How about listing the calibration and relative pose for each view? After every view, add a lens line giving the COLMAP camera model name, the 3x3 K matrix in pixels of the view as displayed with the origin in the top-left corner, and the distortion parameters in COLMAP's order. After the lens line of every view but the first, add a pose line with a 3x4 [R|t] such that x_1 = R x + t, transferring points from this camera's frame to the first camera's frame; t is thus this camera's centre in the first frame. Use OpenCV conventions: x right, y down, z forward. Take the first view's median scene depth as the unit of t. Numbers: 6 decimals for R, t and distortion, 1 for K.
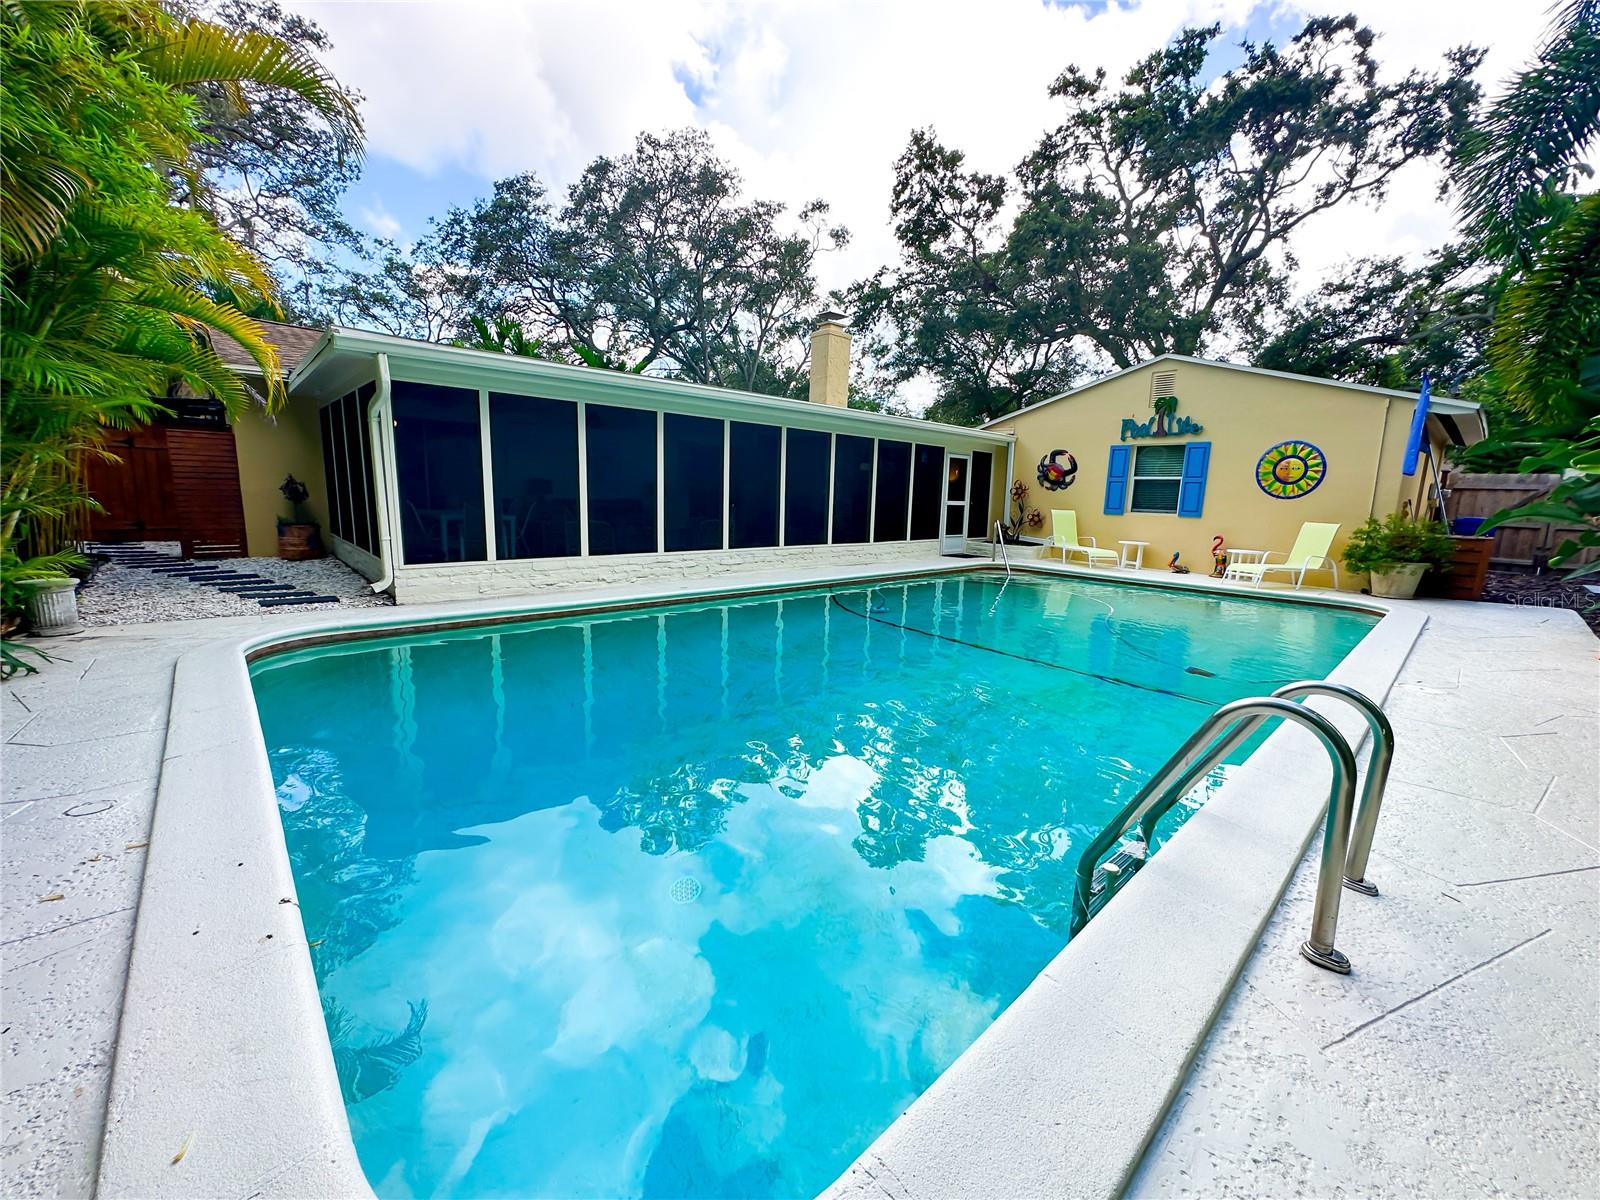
lens RADIAL K [[639.5, 0, 799.4], [0, 639.5, 594.1], [0, 0, 1]] dist [-0.002742, 0.000248]
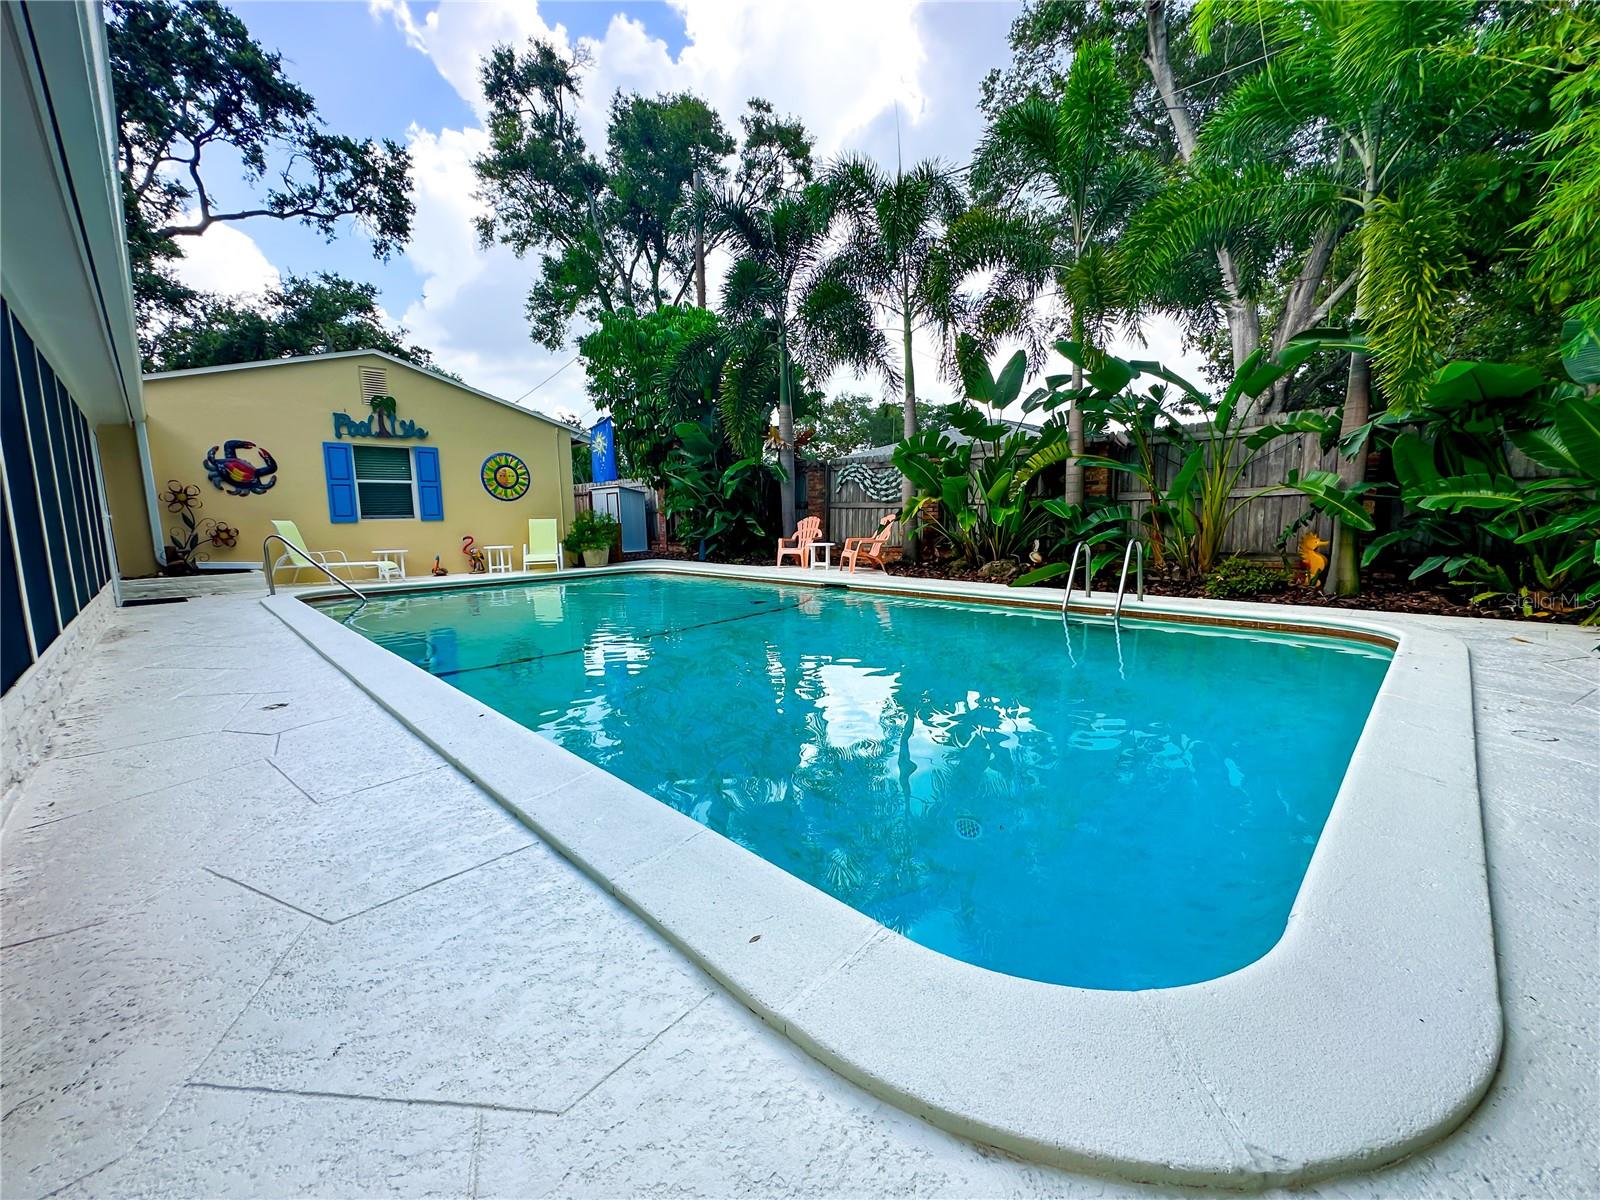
lens RADIAL K [[639.5, 0, 802.1], [0, 639.5, 600.8], [0, 0, 1]] dist [-0.002742, 0.000248]
pose [[-0.030003, -0.157701, 0.987031, -0.413173], [0.172473, 0.971847, 0.160518, -0.056790], [-0.984557, 0.175053, -0.001959, 0.430828]]
